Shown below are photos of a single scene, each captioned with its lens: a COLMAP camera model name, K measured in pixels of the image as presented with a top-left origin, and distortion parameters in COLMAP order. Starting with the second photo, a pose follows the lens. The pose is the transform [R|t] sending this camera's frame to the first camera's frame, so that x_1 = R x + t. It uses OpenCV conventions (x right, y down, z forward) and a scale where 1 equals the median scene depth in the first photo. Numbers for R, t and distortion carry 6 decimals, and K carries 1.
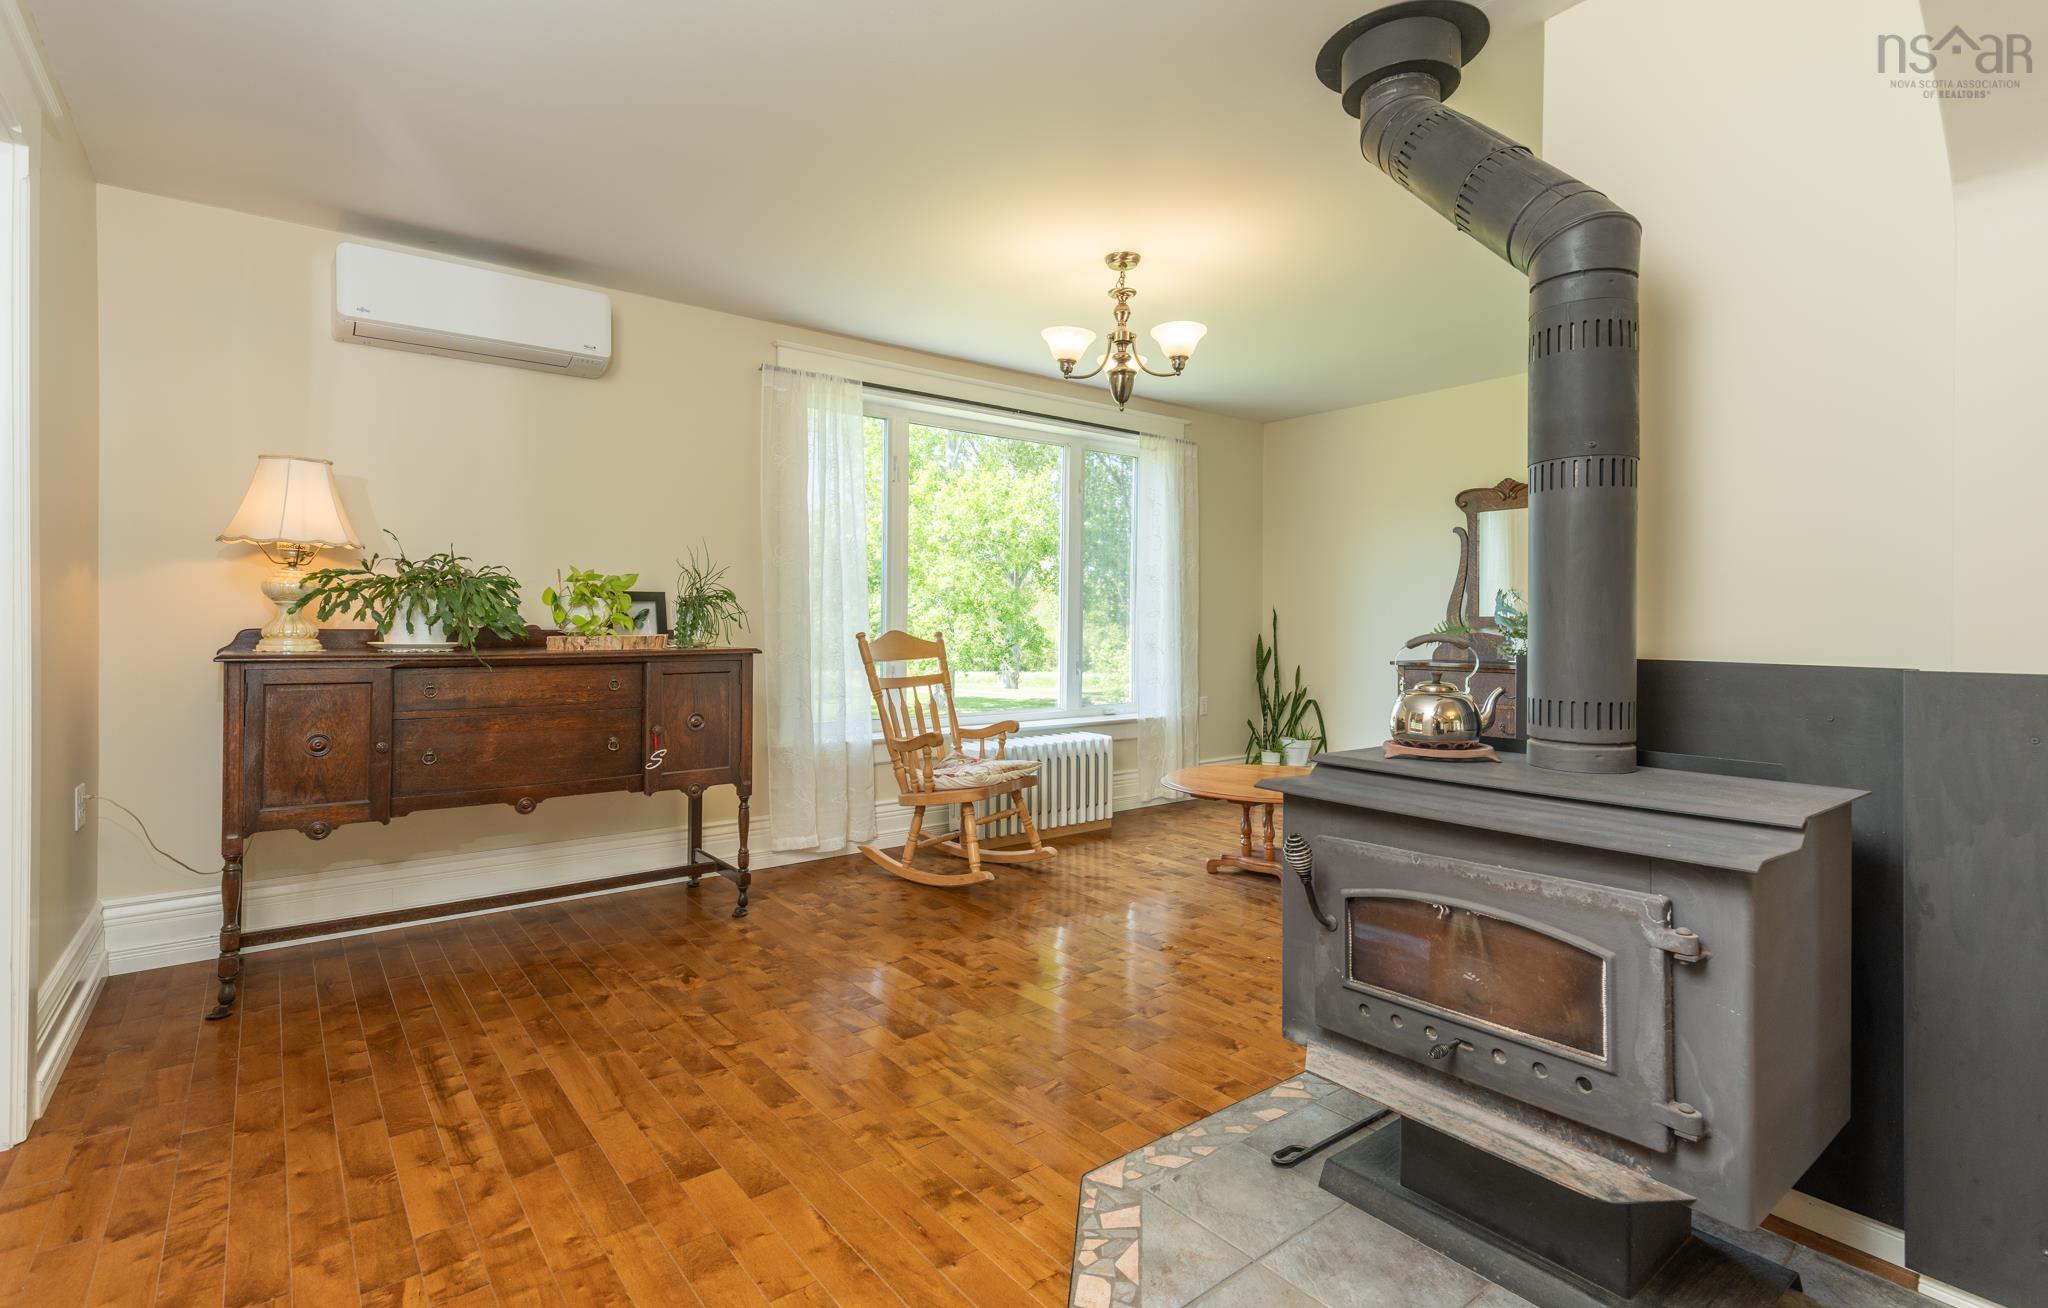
lens RADIAL K [[942.3, 0, 1022.9], [0, 942.3, 631.1], [0, 0, 1]] dist [0.001977, -0.000925]
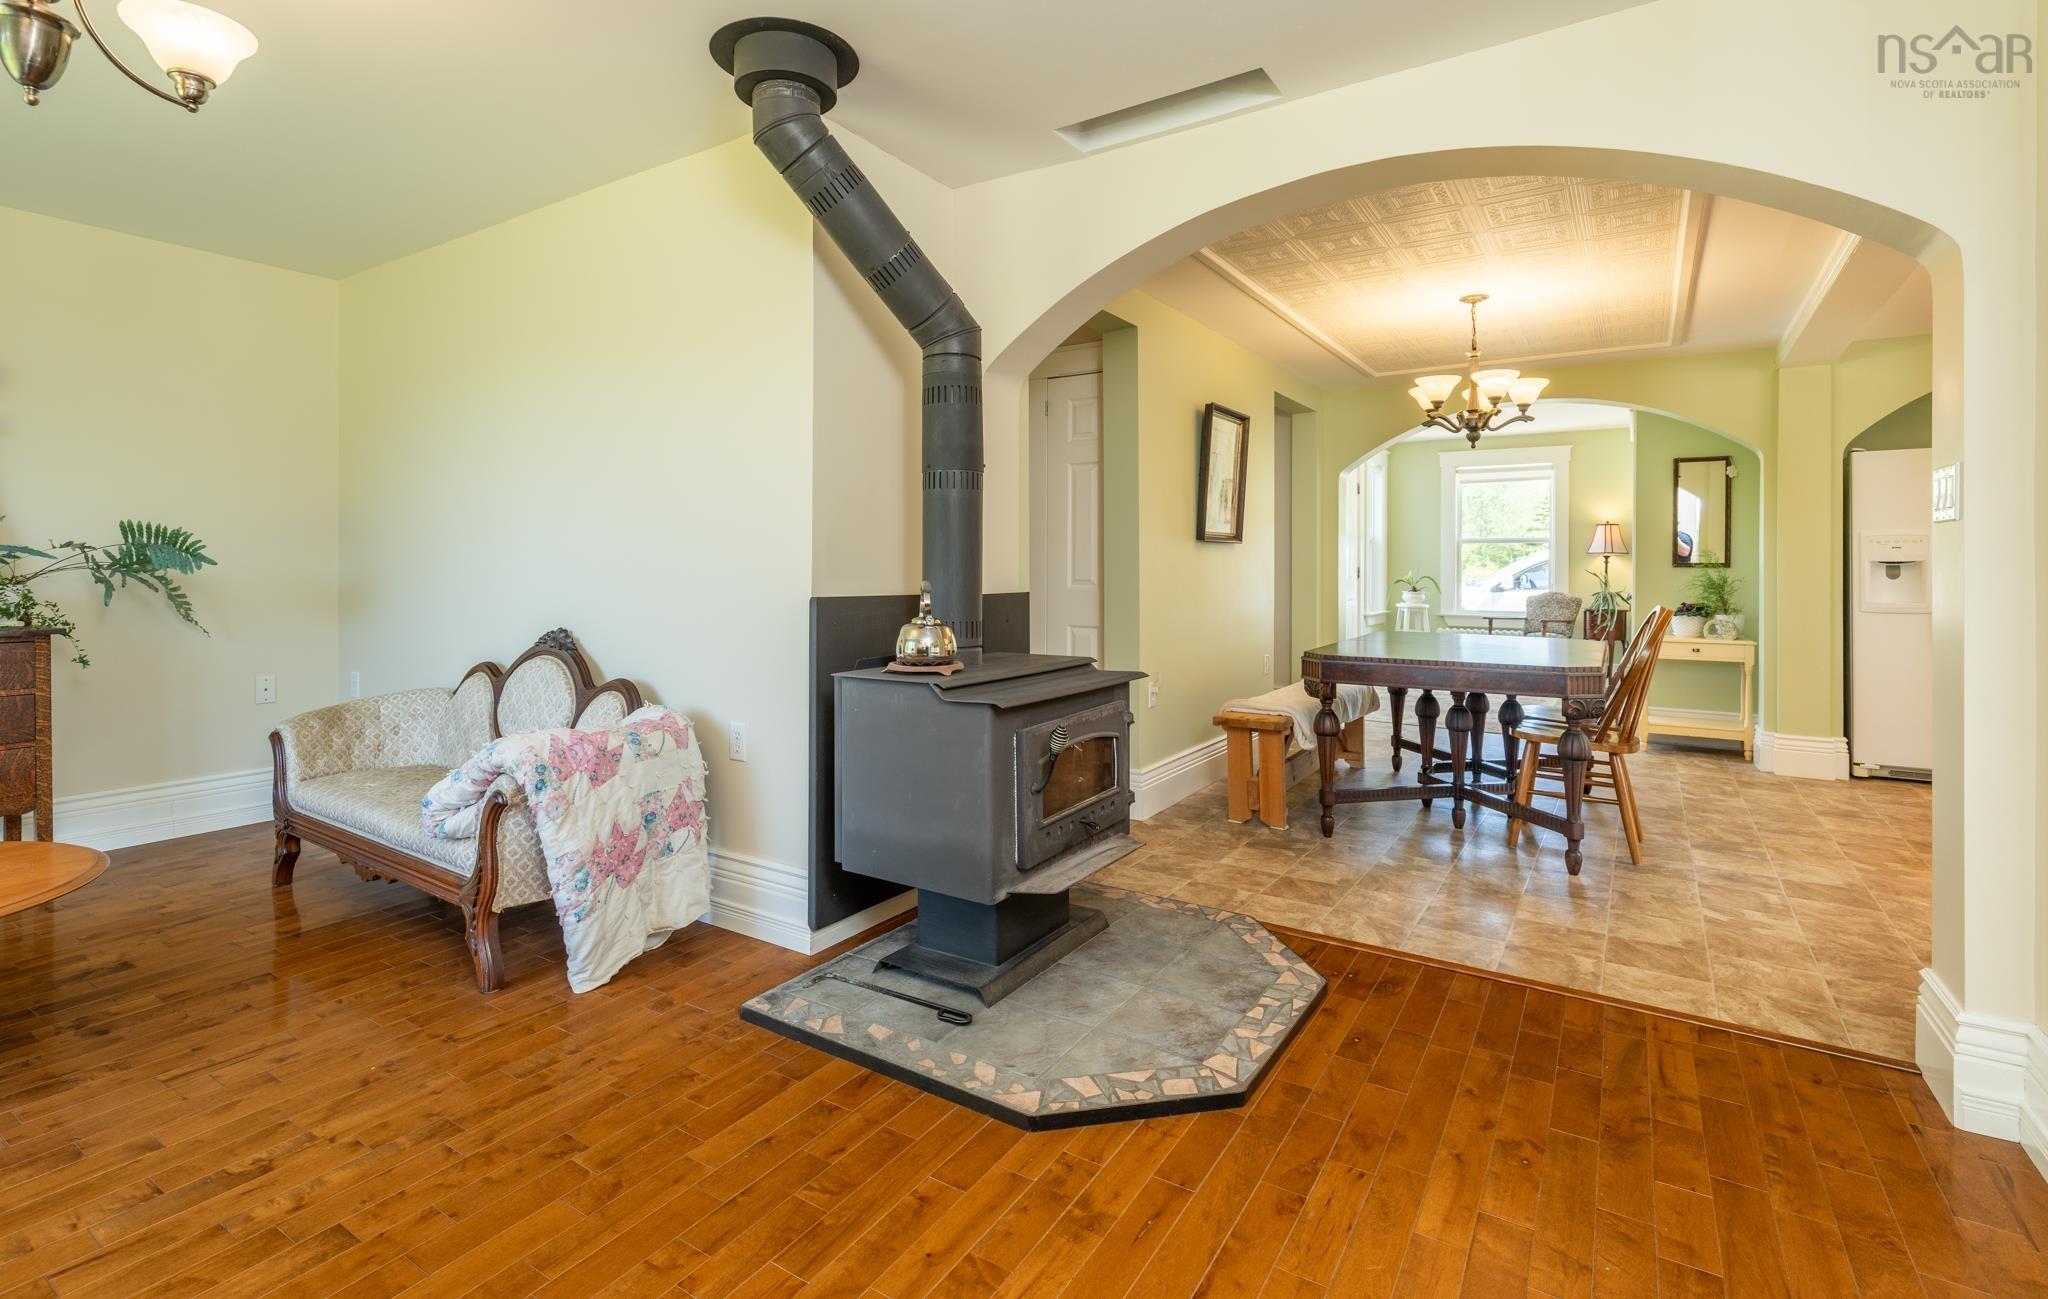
lens RADIAL K [[940.8, 0, 1003.3], [0, 940.8, 571.6], [0, 0, 1]] dist [0.005242, -0.000443]
pose [[-0.308181, -0.007487, 0.951298, -0.470234], [0.005625, 0.999937, 0.009692, -0.012552], [-0.951311, 0.008338, -0.308120, 0.702181]]
